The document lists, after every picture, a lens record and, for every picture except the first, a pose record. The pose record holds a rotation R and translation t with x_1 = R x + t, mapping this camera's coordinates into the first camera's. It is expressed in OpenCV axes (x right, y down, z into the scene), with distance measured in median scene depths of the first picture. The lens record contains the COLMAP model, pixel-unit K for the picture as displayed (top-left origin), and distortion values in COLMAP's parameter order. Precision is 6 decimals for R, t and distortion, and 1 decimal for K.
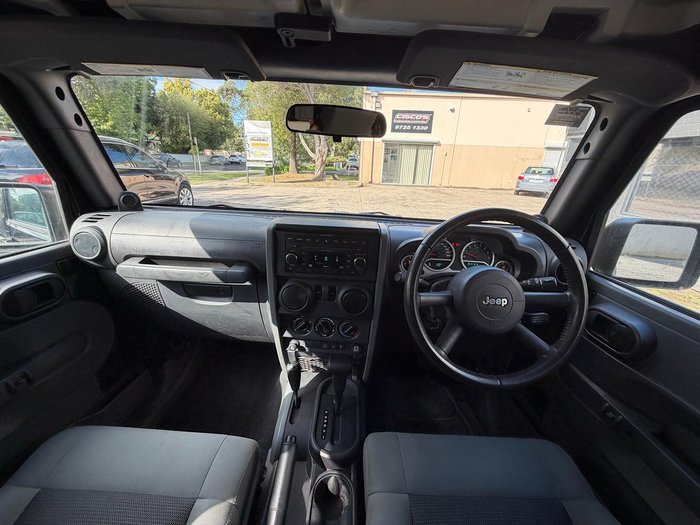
lens RADIAL K [[279.4, 0, 349.1], [0, 279.4, 264.0], [0, 0, 1]] dist [-0.000971, 0.000172]
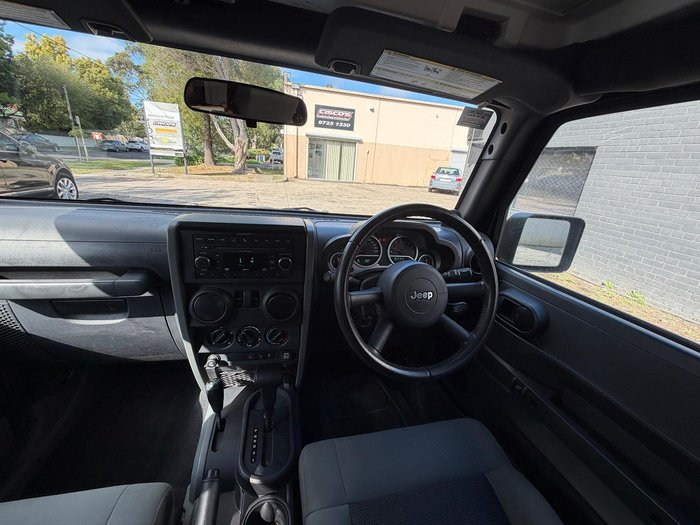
lens RADIAL K [[279.4, 0, 349.0], [0, 279.4, 264.0], [0, 0, 1]] dist [-0.000971, 0.000172]
pose [[0.967959, -0.048394, 0.246401, 0.013341], [0.044626, 0.998786, 0.020858, -0.009873], [-0.247111, -0.009194, 0.968943, 0.055130]]
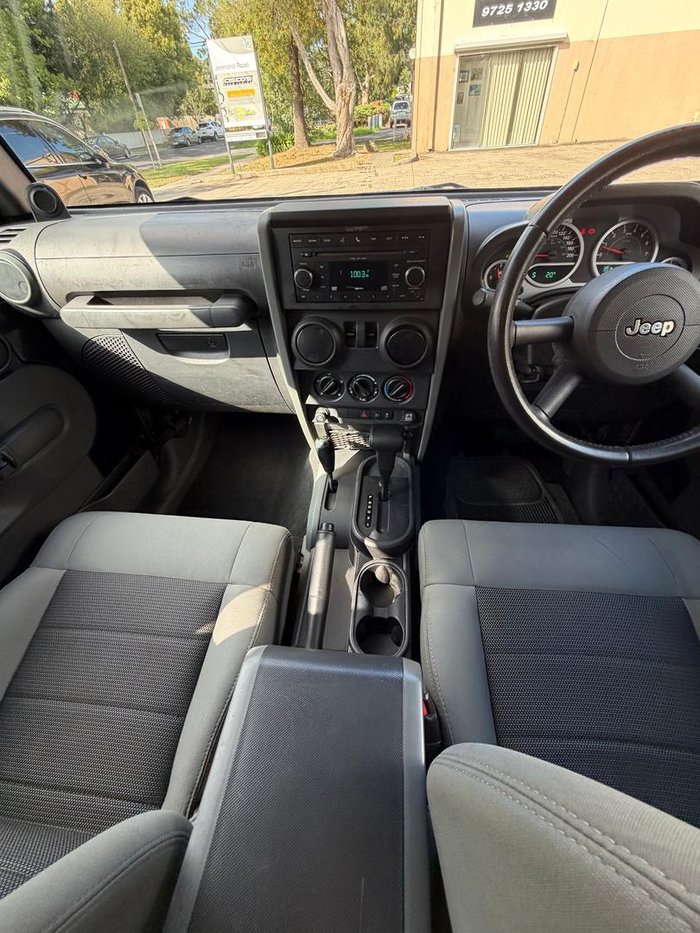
lens RADIAL K [[372.4, 0, 349.5], [0, 372.4, 464.8], [0, 0, 1]] dist [-0.000971, 0.000172]
pose [[0.991262, -0.013365, -0.131231, -0.000608], [0.063860, 0.919120, 0.388767, 0.039199], [0.115422, -0.393750, 0.911942, 0.076970]]
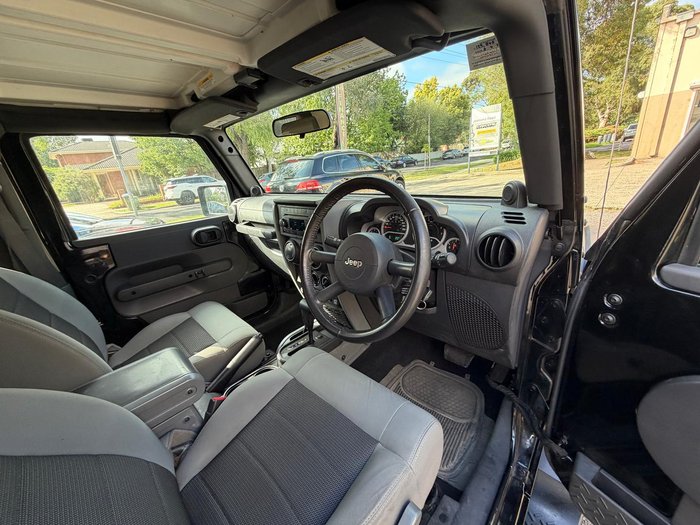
lens RADIAL K [[279.4, 0, 350.5], [0, 279.4, 264.3], [0, 0, 1]] dist [-0.000971, 0.000172]
pose [[0.722834, 0.126540, -0.679337, 0.901584], [-0.108513, 0.991679, 0.069259, 0.045989], [0.682449, 0.023654, 0.730550, 0.134197]]
